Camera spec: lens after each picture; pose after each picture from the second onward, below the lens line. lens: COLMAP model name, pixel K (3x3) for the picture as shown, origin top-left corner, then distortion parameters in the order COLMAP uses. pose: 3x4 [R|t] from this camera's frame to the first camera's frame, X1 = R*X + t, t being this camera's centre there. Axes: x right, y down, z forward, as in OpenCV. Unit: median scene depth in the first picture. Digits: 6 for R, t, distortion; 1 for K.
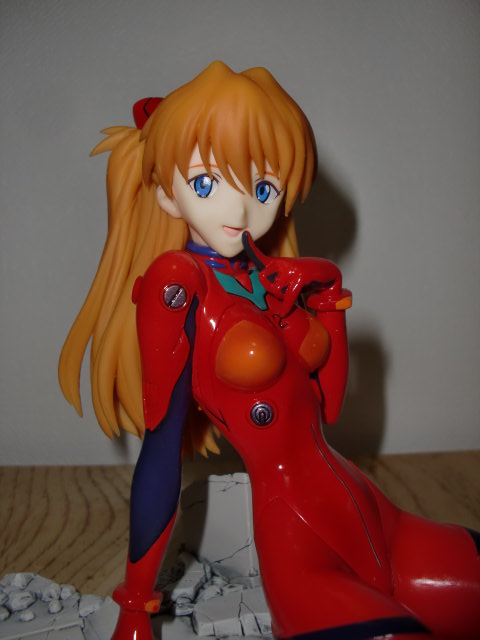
lens RADIAL K [[674.0, 0, 240.0], [0, 674.0, 320.0], [0, 0, 1]] dist [0.000162, -0.437143]
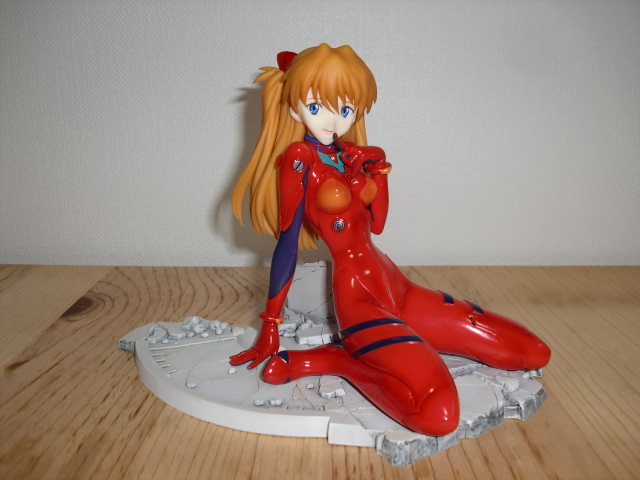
lens RADIAL K [[672.4, 0, 320.0], [0, 672.4, 240.0], [0, 0, 1]] dist [-0.734465, 0.000283]
pose [[0.998991, 0.041345, 0.017551, -0.053045], [-0.043190, 0.991506, 0.122680, -0.053420], [-0.012330, -0.123314, 0.992291, -0.879099]]
